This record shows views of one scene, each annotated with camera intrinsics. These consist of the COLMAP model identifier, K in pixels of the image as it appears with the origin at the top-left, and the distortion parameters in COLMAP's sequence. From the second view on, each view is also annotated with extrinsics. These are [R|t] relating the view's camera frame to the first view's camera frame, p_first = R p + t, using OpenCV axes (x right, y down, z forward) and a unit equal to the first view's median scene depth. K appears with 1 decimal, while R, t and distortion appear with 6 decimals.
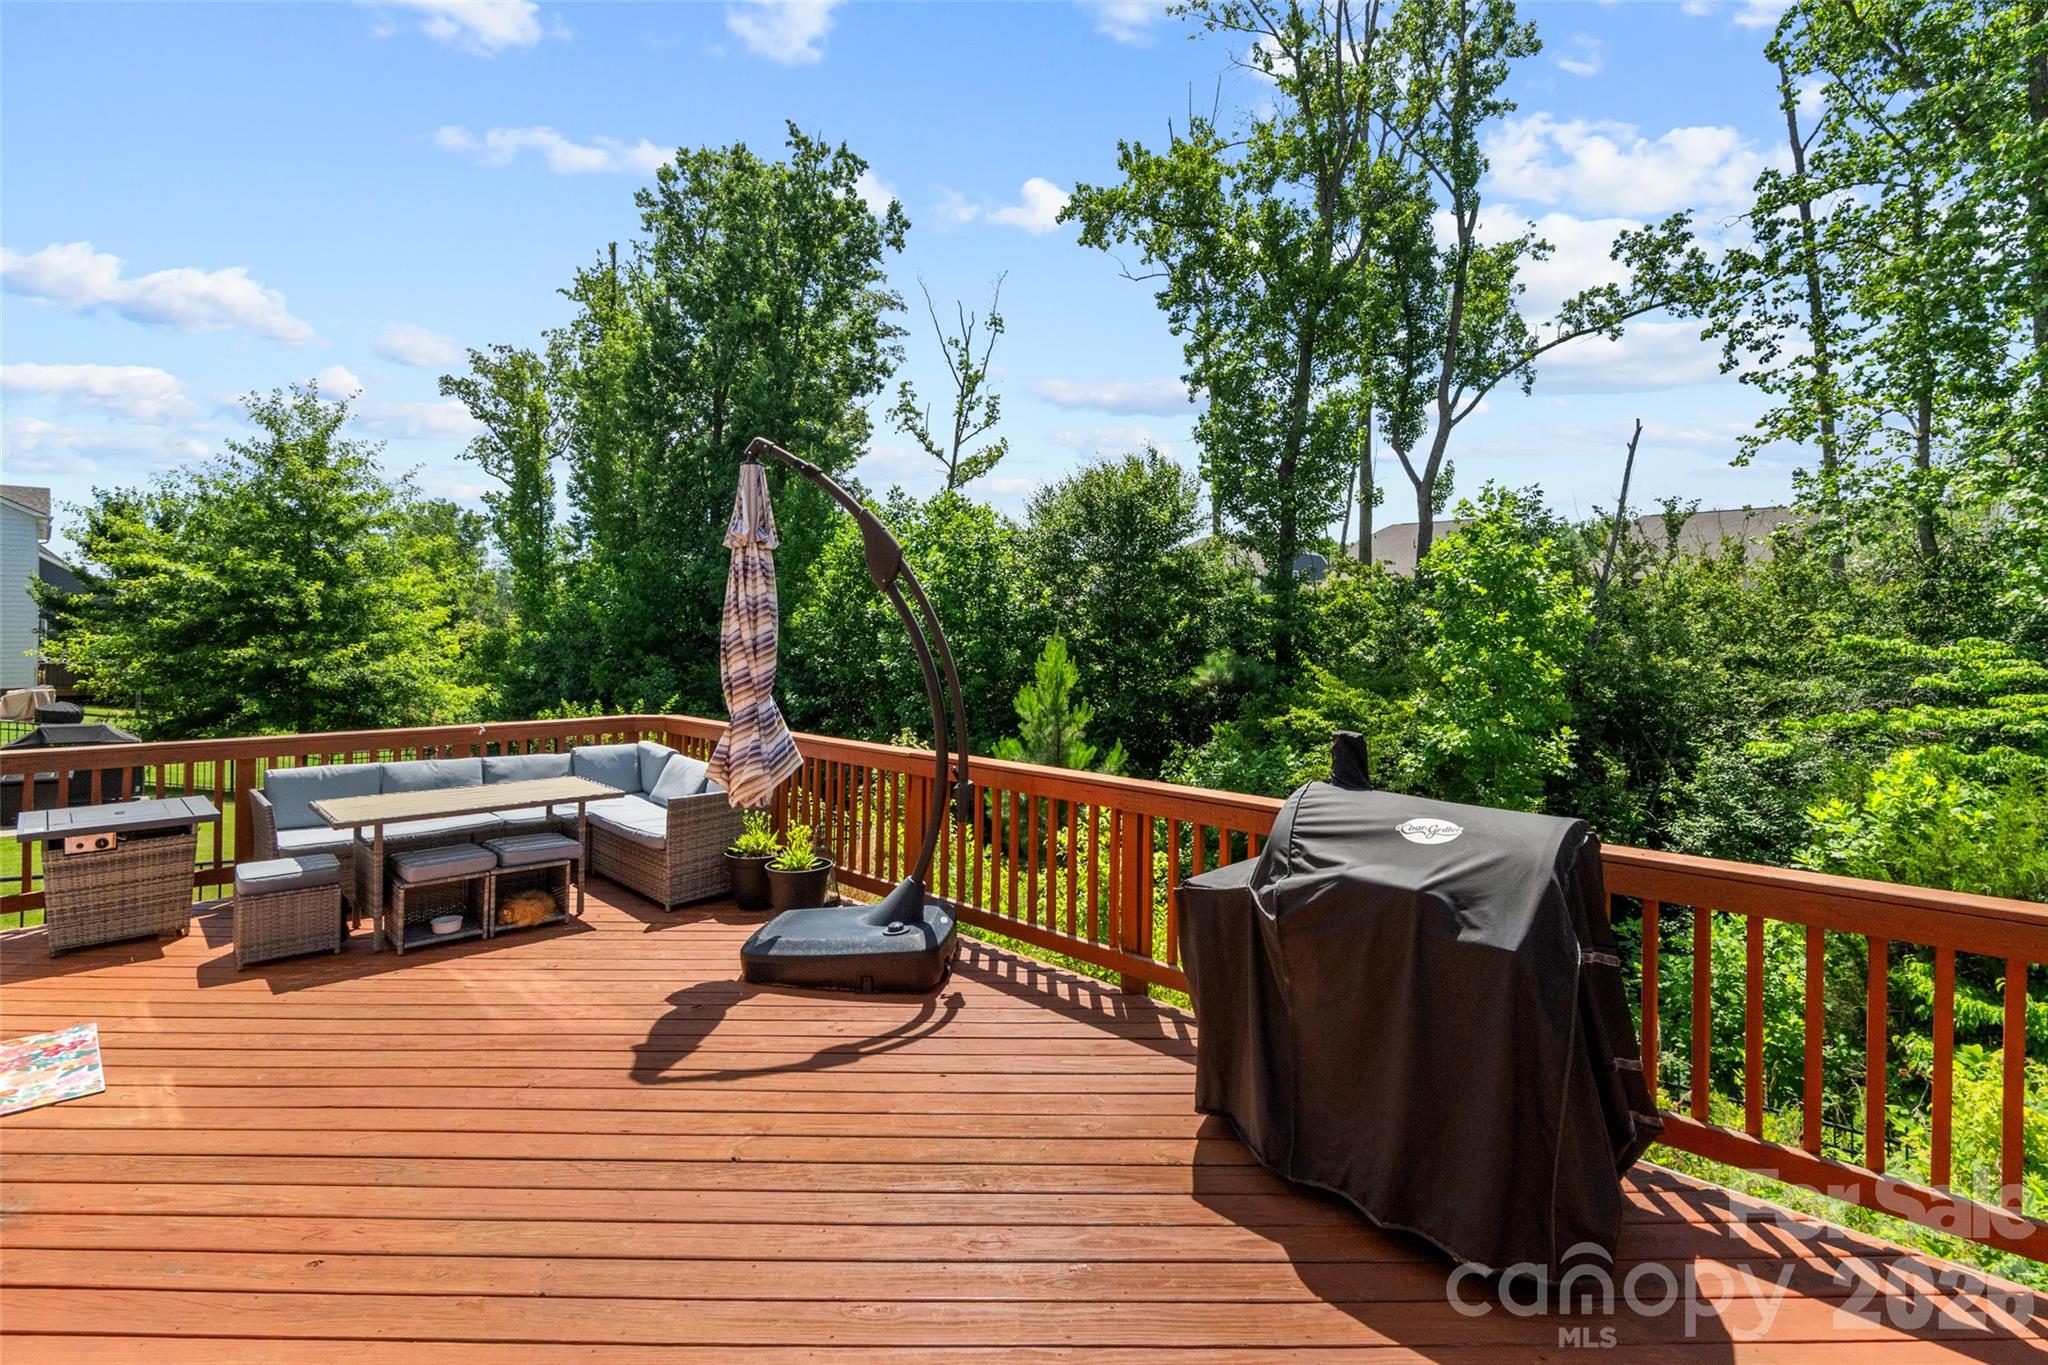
lens RADIAL K [[930.5, 0, 1075.9], [0, 930.5, 673.0], [0, 0, 1]] dist [-0.013073, 0.005574]
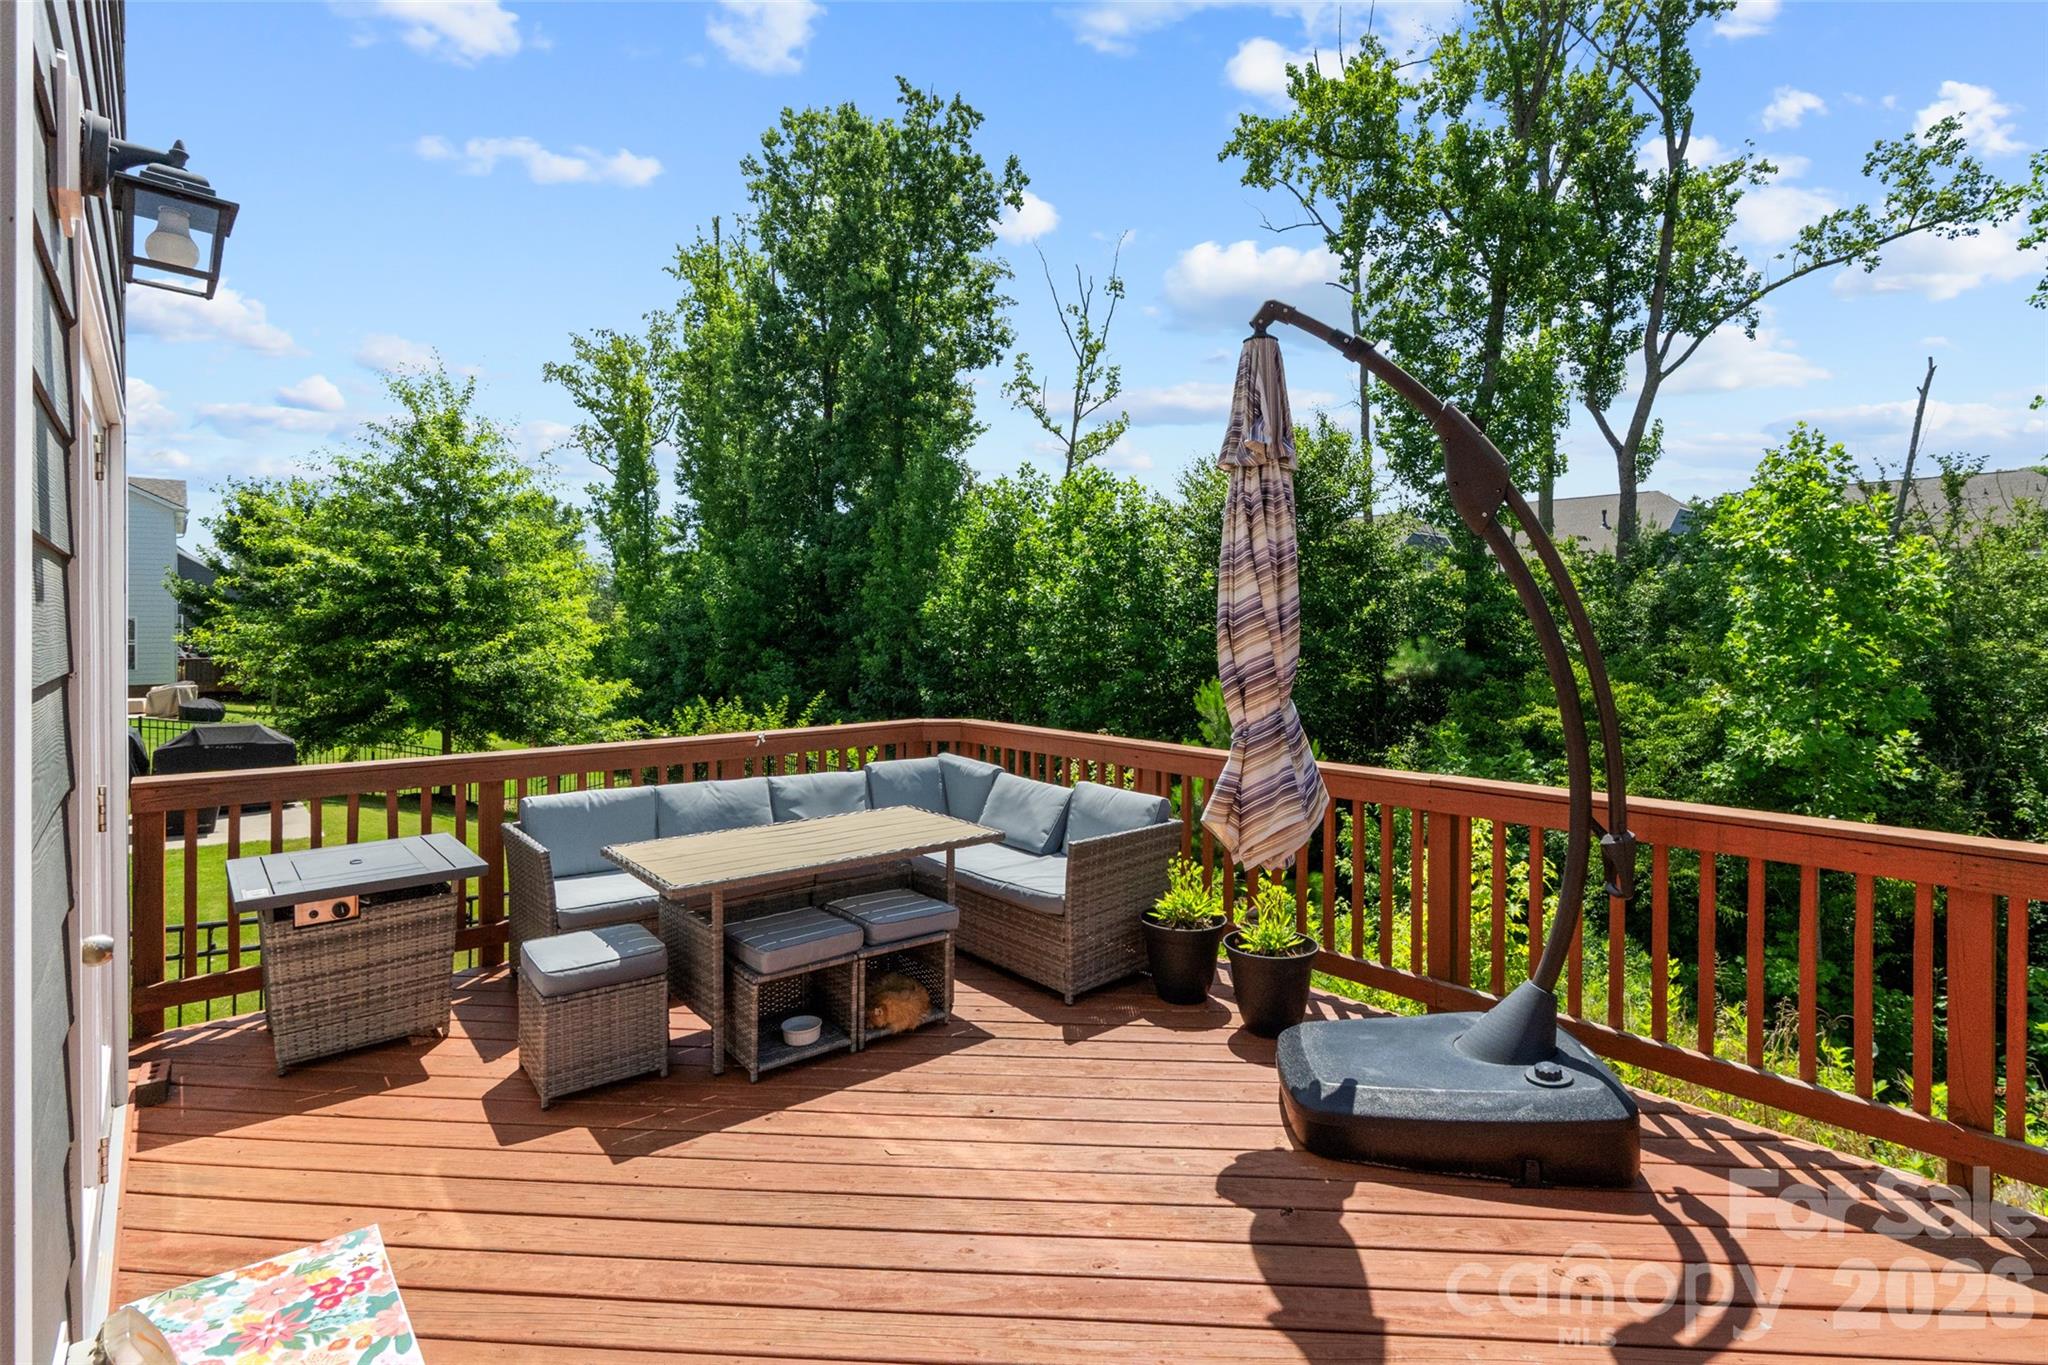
lens RADIAL K [[921.9, 0, 1024.0], [0, 921.9, 682.5], [0, 0, 1]] dist [-0.001976, -0.000717]
pose [[0.996074, -0.002014, -0.088500, -0.113392], [0.003501, 0.999855, 0.016648, 0.000817], [0.088453, -0.016893, 0.995937, 0.084789]]
